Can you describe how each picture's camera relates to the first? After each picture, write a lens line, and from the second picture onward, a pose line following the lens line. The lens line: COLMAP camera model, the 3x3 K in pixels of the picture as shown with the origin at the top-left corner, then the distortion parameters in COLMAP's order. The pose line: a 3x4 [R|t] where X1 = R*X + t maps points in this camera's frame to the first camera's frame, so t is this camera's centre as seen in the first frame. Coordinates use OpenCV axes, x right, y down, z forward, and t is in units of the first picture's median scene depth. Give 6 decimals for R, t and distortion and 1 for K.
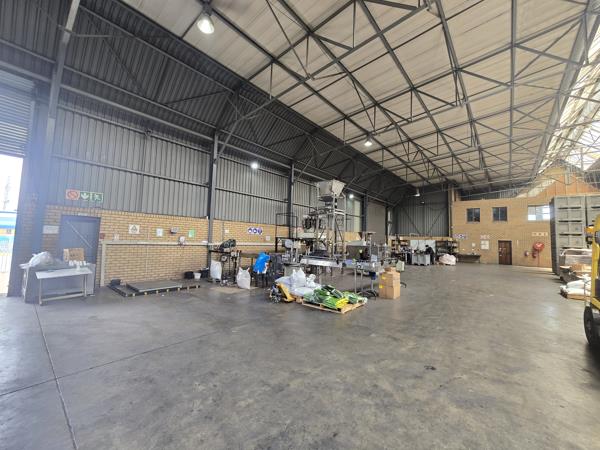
lens RADIAL K [[243.8, 0, 299.6], [0, 243.8, 220.6], [0, 0, 1]] dist [-0.000749, 0.000332]
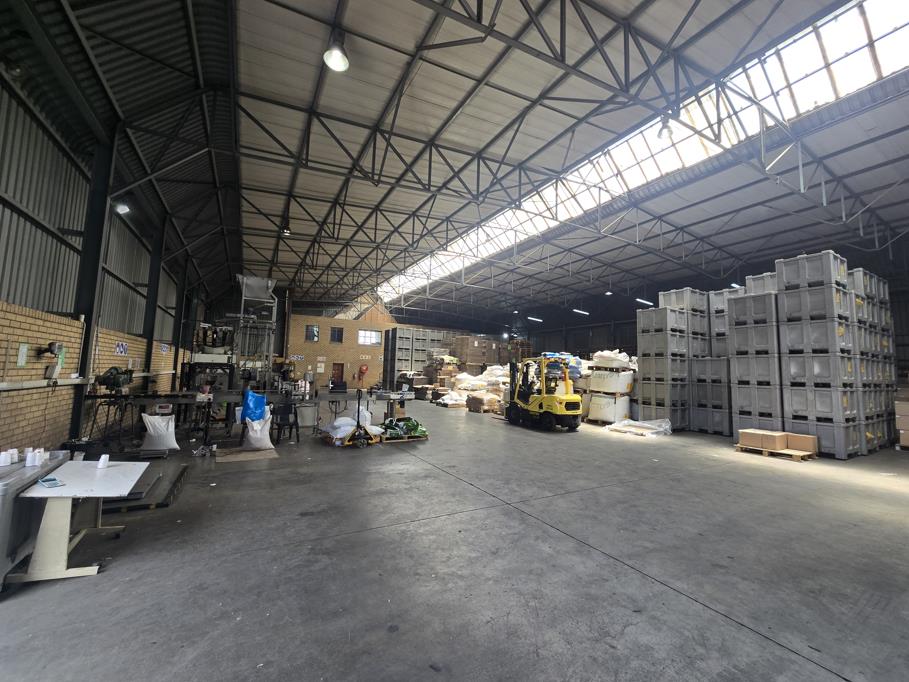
lens RADIAL K [[369.4, 0, 453.8], [0, 369.4, 334.4], [0, 0, 1]] dist [-0.000749, 0.000332]
pose [[0.349443, 0.063980, 0.934771, -0.966078], [-0.084514, 0.995751, -0.036561, -0.019272], [-0.933138, -0.066225, 0.353365, 0.234815]]
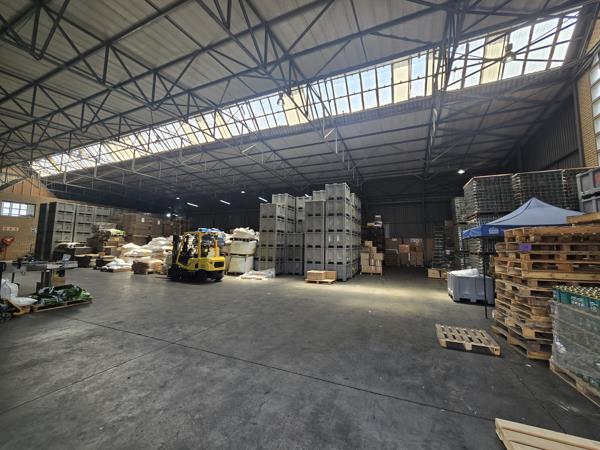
lens RADIAL K [[243.8, 0, 299.6], [0, 243.8, 220.6], [0, 0, 1]] dist [-0.000749, 0.000332]
pose [[-0.275436, 0.050819, 0.959975, -0.940955], [-0.096877, 0.992051, -0.080313, -0.017205], [-0.956426, -0.115121, -0.268323, 0.258605]]
